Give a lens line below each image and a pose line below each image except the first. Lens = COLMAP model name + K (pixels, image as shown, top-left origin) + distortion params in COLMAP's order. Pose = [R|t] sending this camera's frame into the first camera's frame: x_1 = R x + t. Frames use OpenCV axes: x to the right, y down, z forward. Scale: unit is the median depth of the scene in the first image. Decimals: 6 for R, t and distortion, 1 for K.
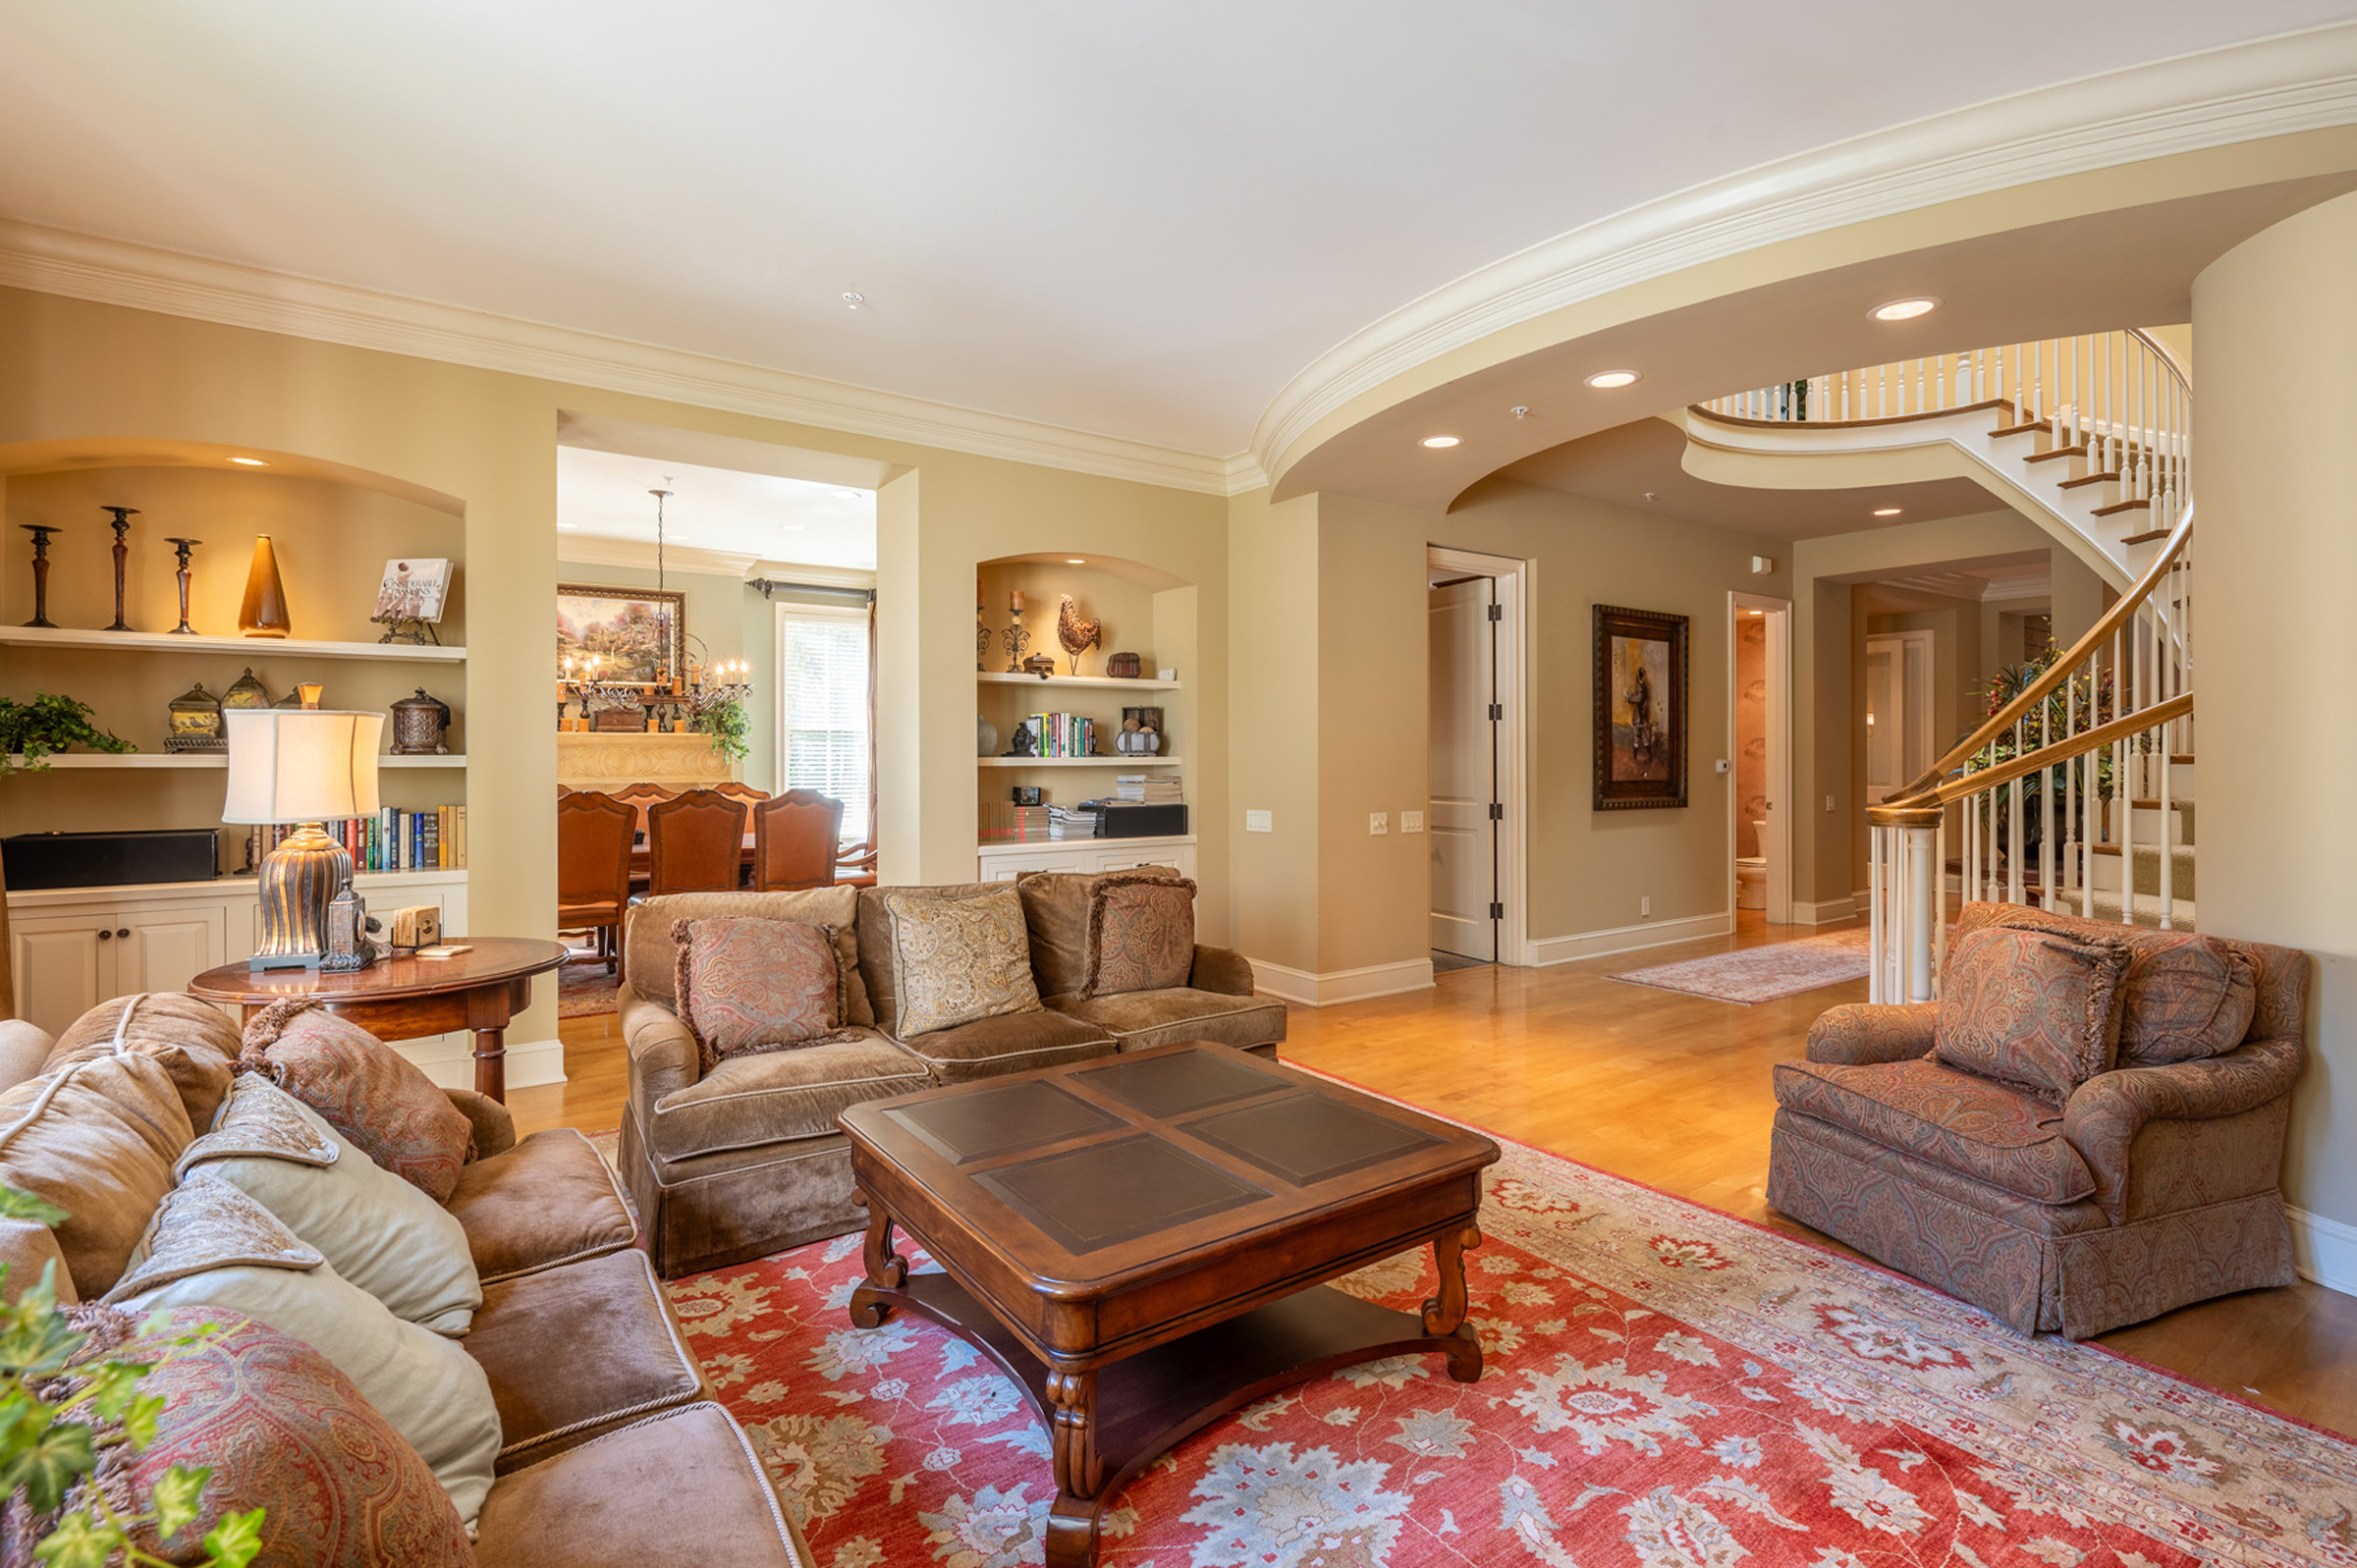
lens RADIAL K [[1113.4, 0, 1192.5], [0, 1113.4, 769.6], [0, 0, 1]] dist [0.003083, 0.000085]
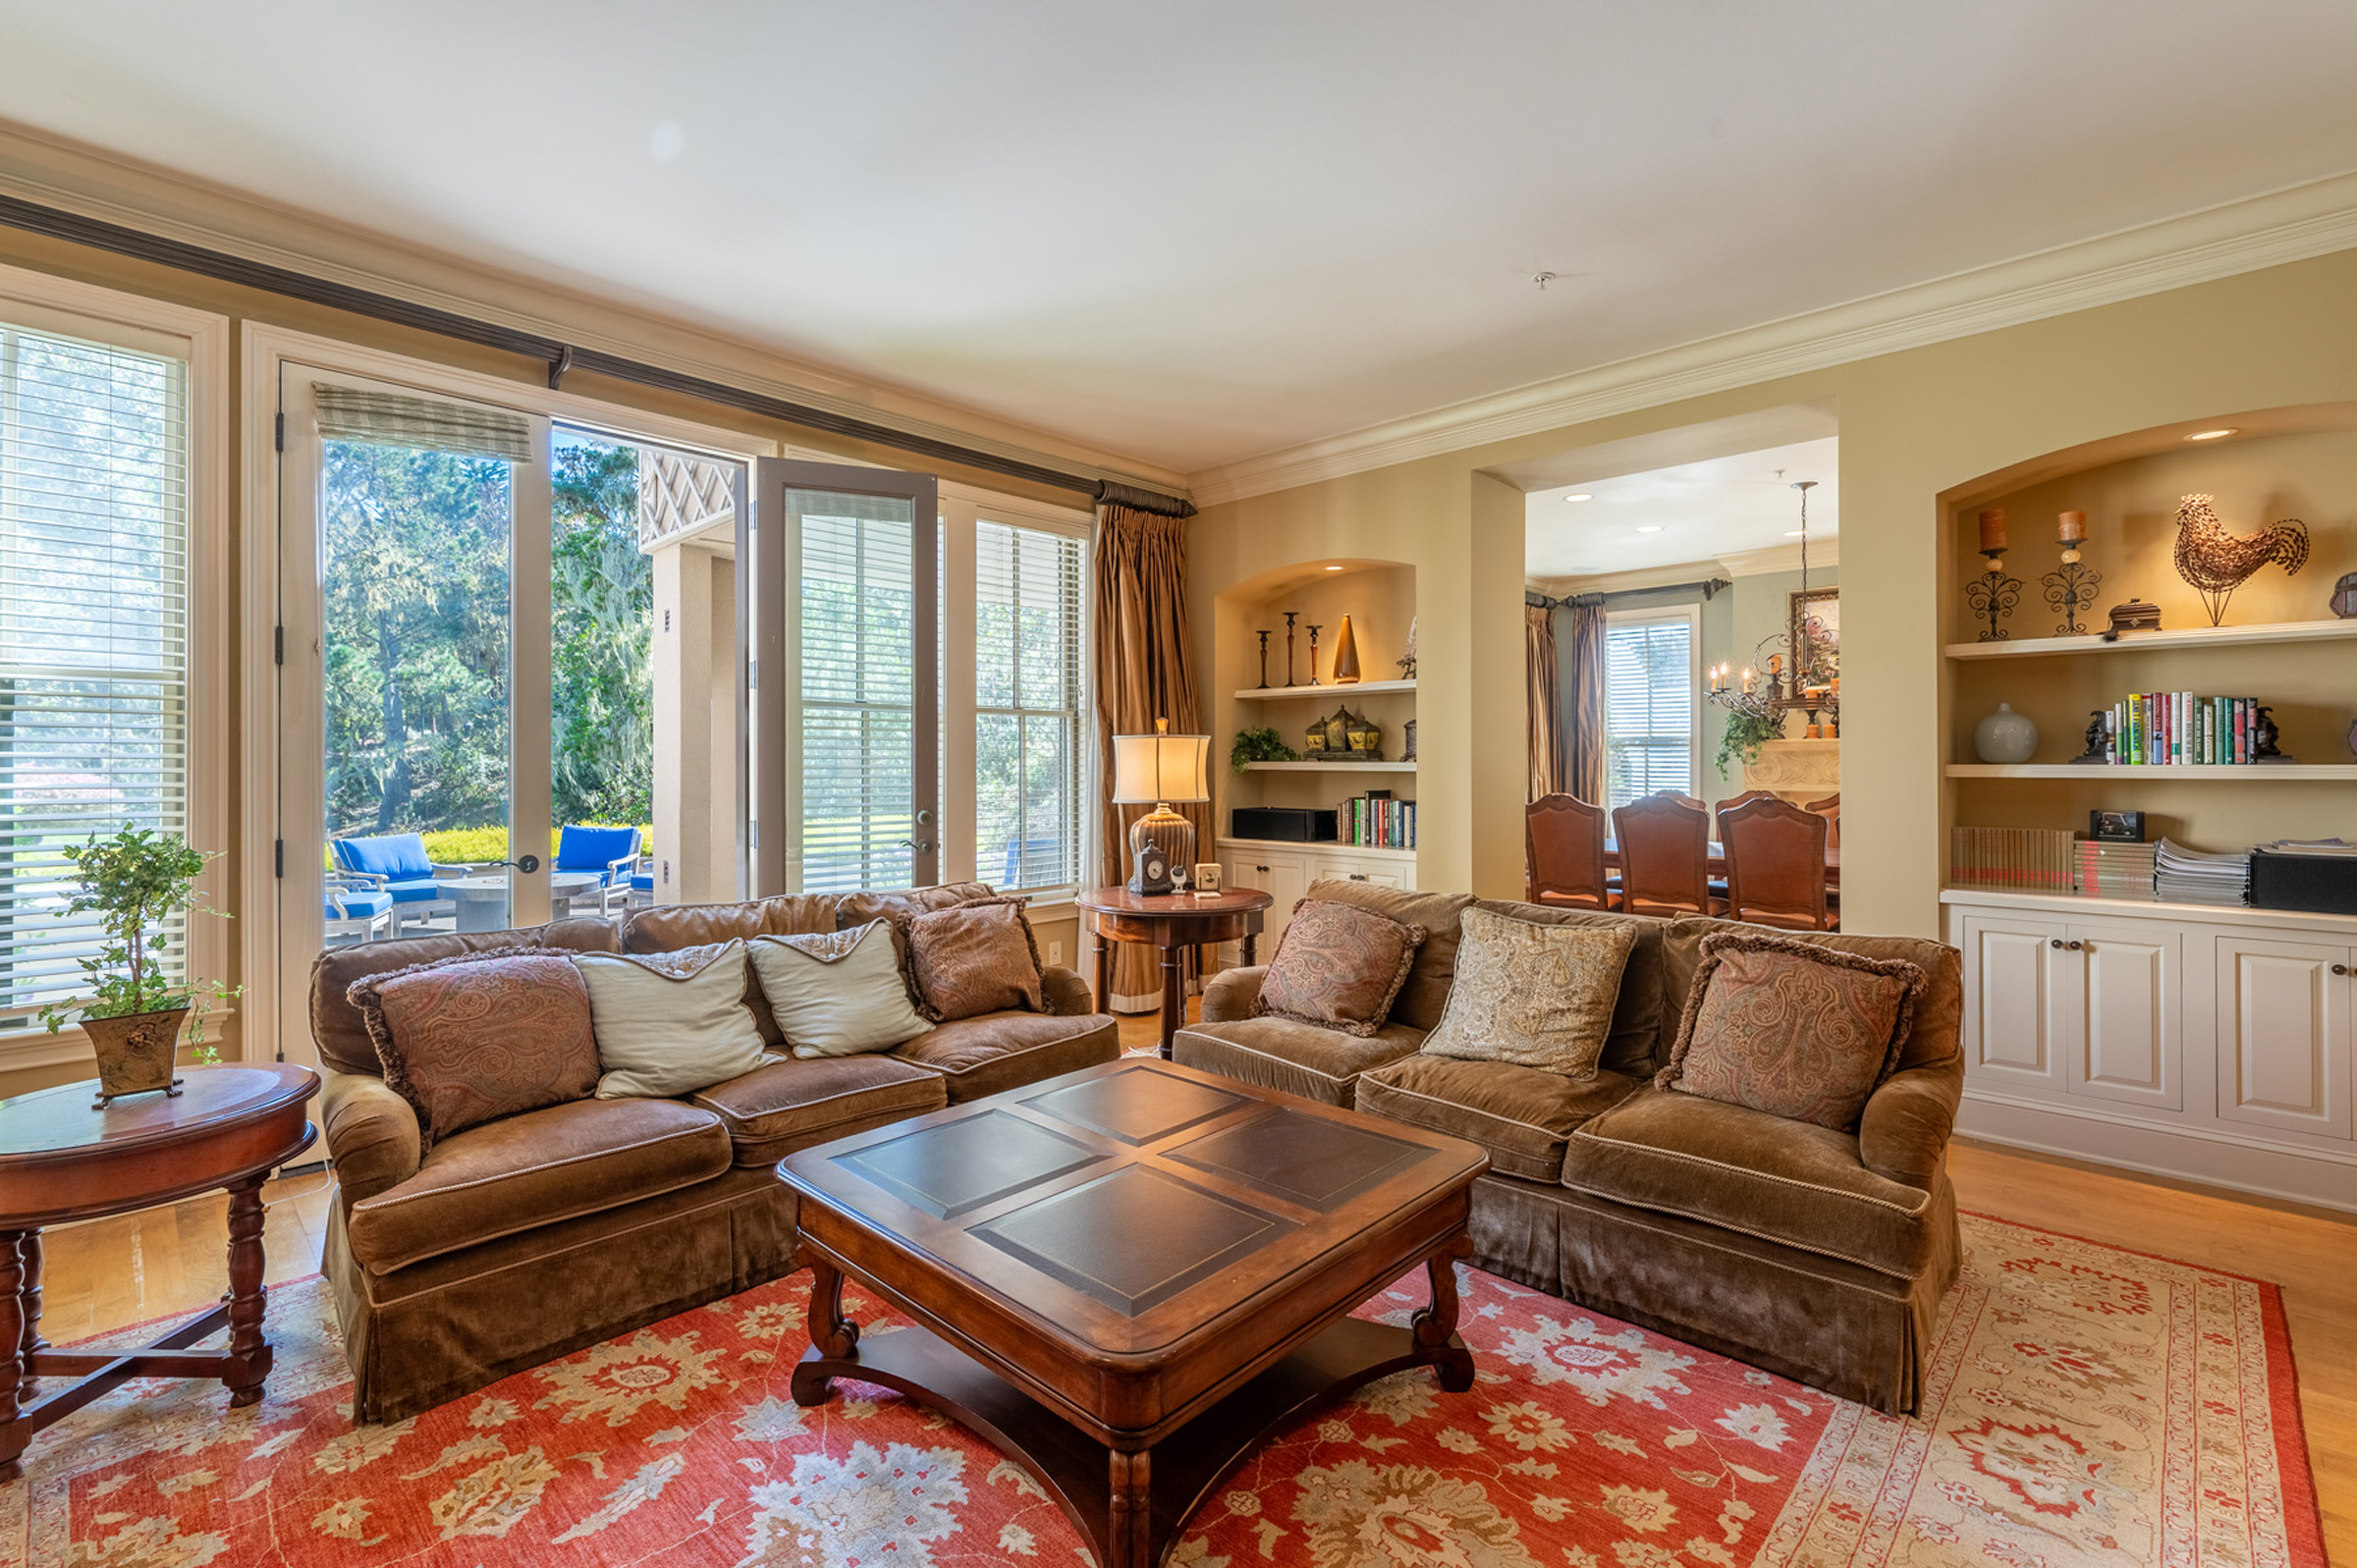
lens RADIAL K [[1053.7, 0, 1180.4], [0, 1053.7, 771.7], [0, 0, 1]] dist [-0.003287, -0.000115]
pose [[0.179699, 0.007969, -0.983689, 0.489481], [-0.012123, 0.999909, 0.005886, -0.005474], [0.983647, 0.010868, 0.179779, 0.506347]]
